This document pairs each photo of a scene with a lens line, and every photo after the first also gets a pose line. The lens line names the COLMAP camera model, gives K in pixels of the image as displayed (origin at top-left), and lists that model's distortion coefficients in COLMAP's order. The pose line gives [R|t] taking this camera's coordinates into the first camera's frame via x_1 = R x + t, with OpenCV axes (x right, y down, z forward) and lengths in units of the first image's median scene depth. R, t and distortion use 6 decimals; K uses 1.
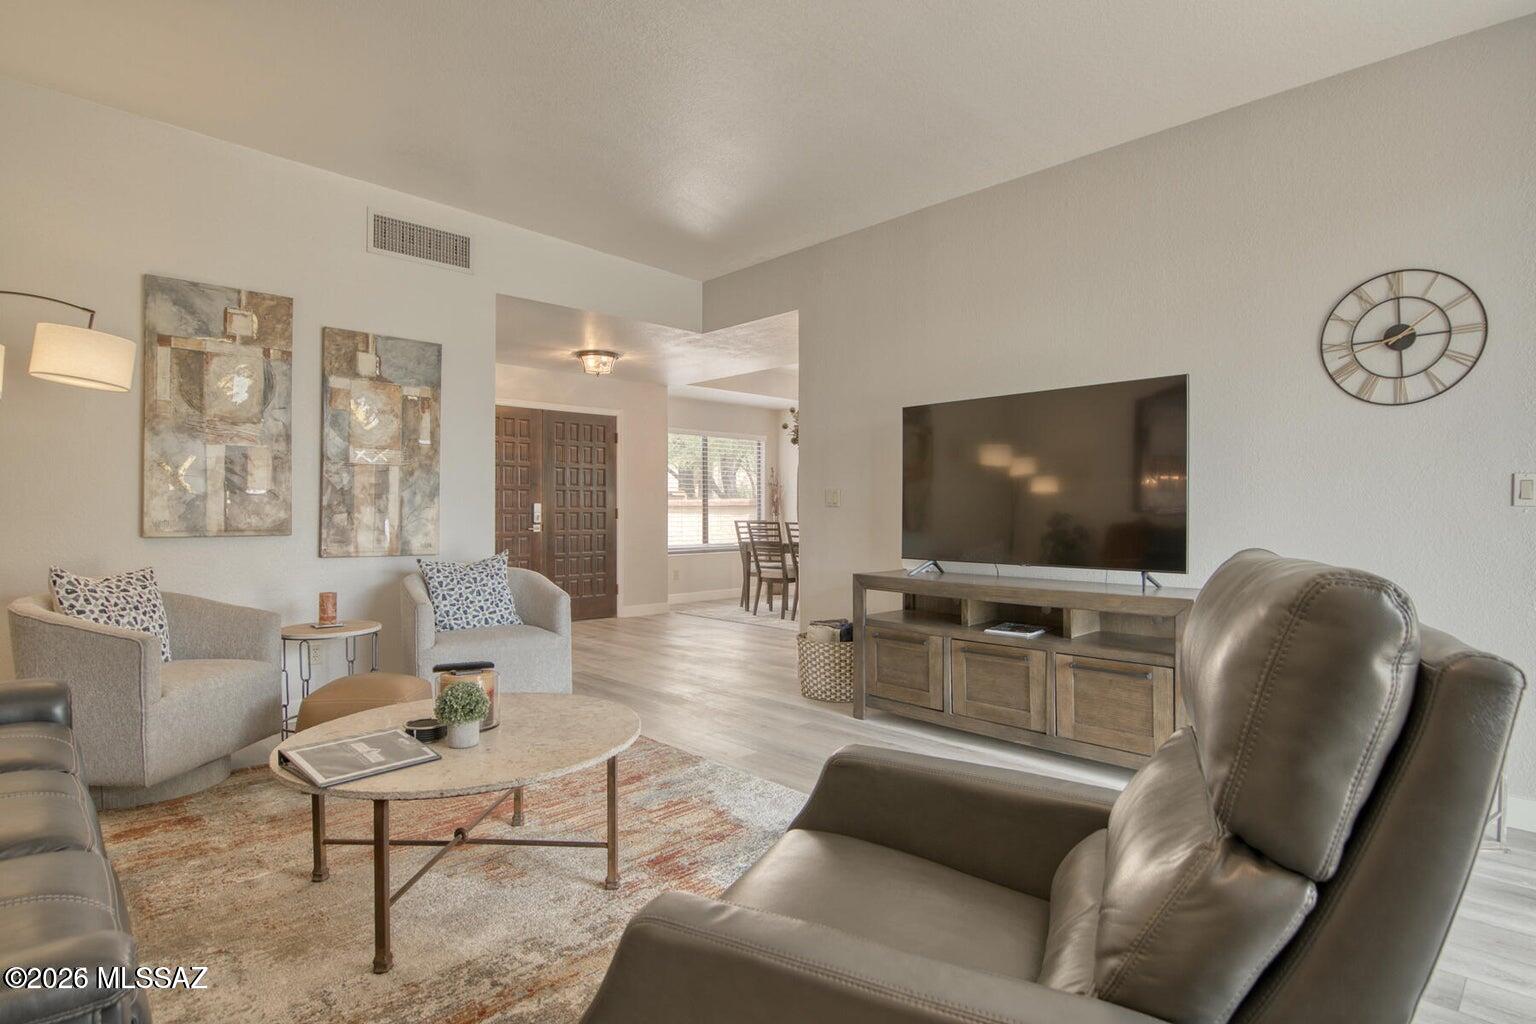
lens RADIAL K [[783.3, 0, 770.6], [0, 783.3, 511.9], [0, 0, 1]] dist [-0.004334, -0.012896]
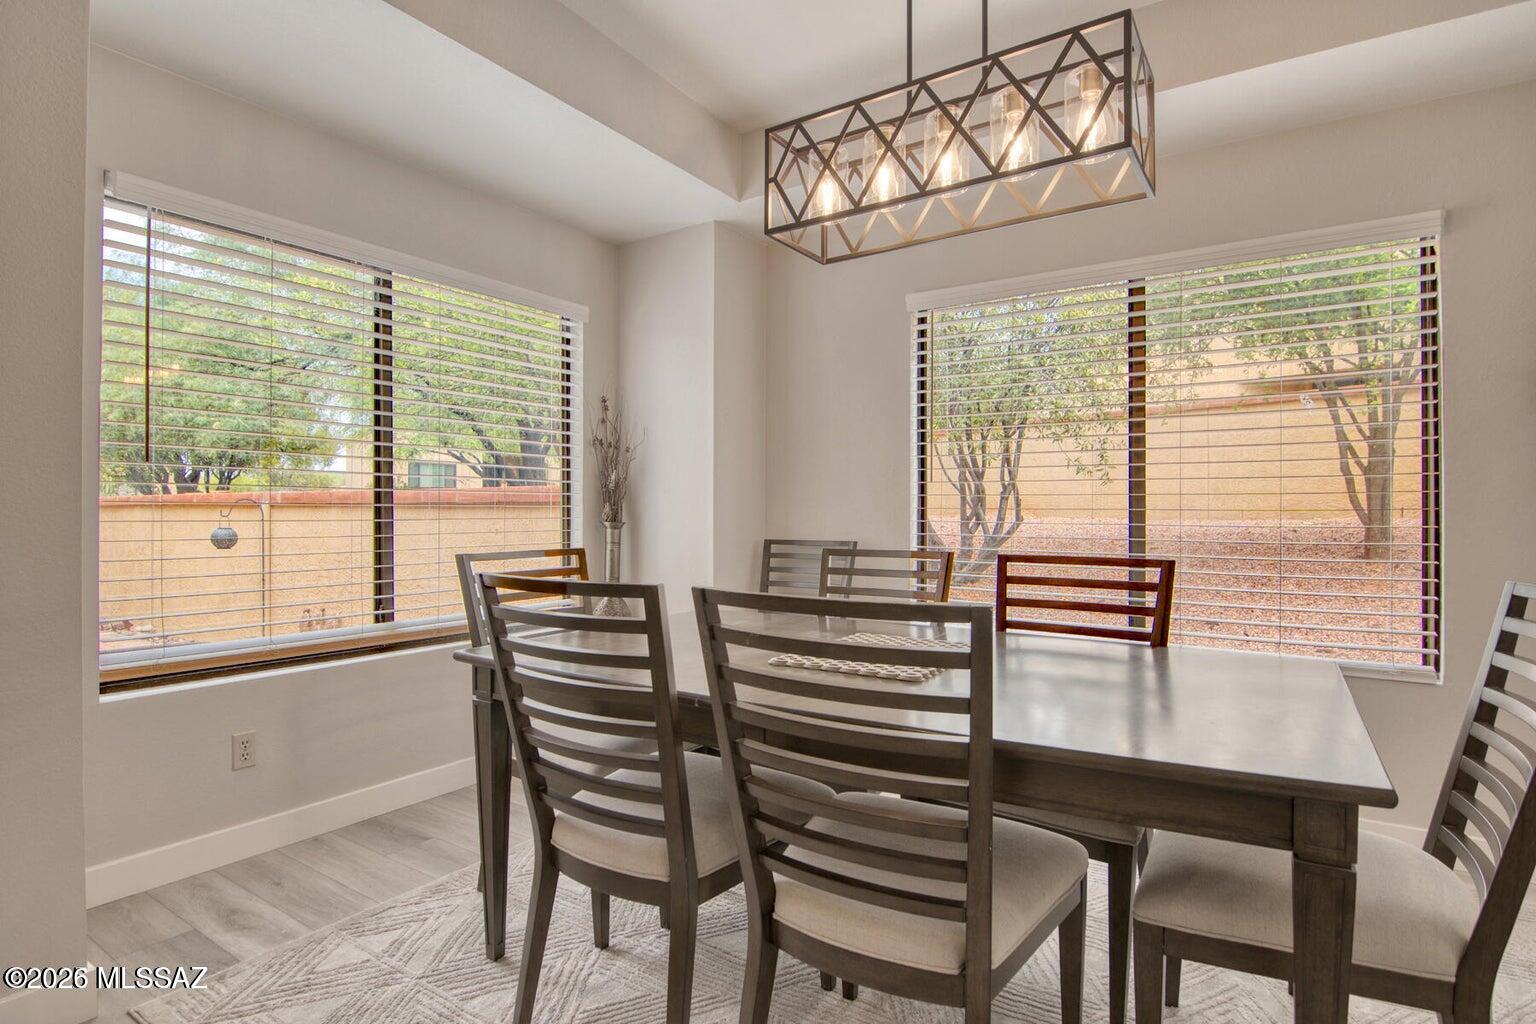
lens RADIAL K [[783.3, 0, 770.6], [0, 783.3, 511.9], [0, 0, 1]] dist [-0.004334, -0.012896]
pose [[0.976756, 0.004150, 0.214314, -0.001531], [-0.002839, 0.999975, -0.006422, -0.001724], [-0.214336, 0.005665, 0.976744, 0.800187]]
